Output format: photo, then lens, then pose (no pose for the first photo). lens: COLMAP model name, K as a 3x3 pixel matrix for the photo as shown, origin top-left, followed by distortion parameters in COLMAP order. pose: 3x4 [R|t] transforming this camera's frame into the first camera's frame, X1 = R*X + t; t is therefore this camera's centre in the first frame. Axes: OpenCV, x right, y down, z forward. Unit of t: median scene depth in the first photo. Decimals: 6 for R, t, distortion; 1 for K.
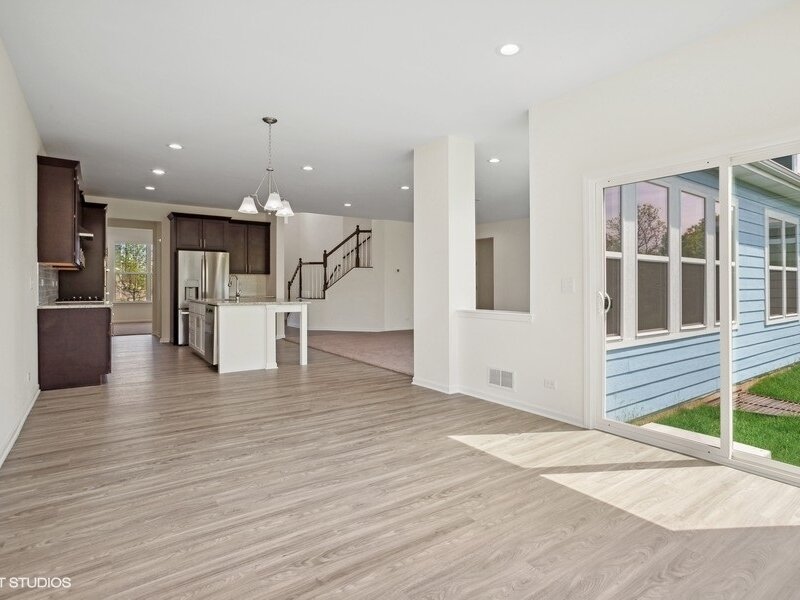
lens RADIAL K [[448.7, 0, 404.0], [0, 448.7, 287.6], [0, 0, 1]] dist [-0.001375, 0.002617]
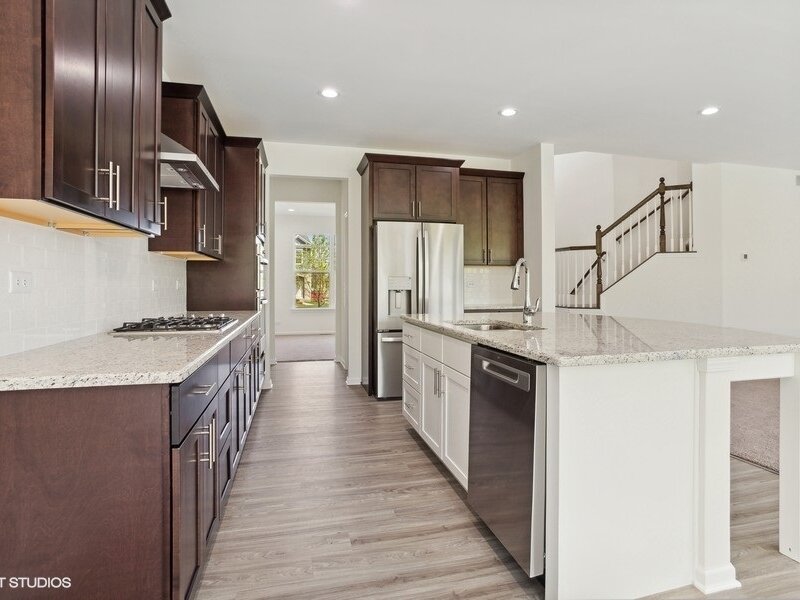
lens RADIAL K [[448.7, 0, 402.4], [0, 448.7, 284.3], [0, 0, 1]] dist [-0.001375, 0.002617]
pose [[0.933369, -0.005862, -0.358871, -0.253782], [0.002698, 0.999953, -0.009317, -0.002750], [0.358909, 0.007728, 0.933341, 0.459116]]
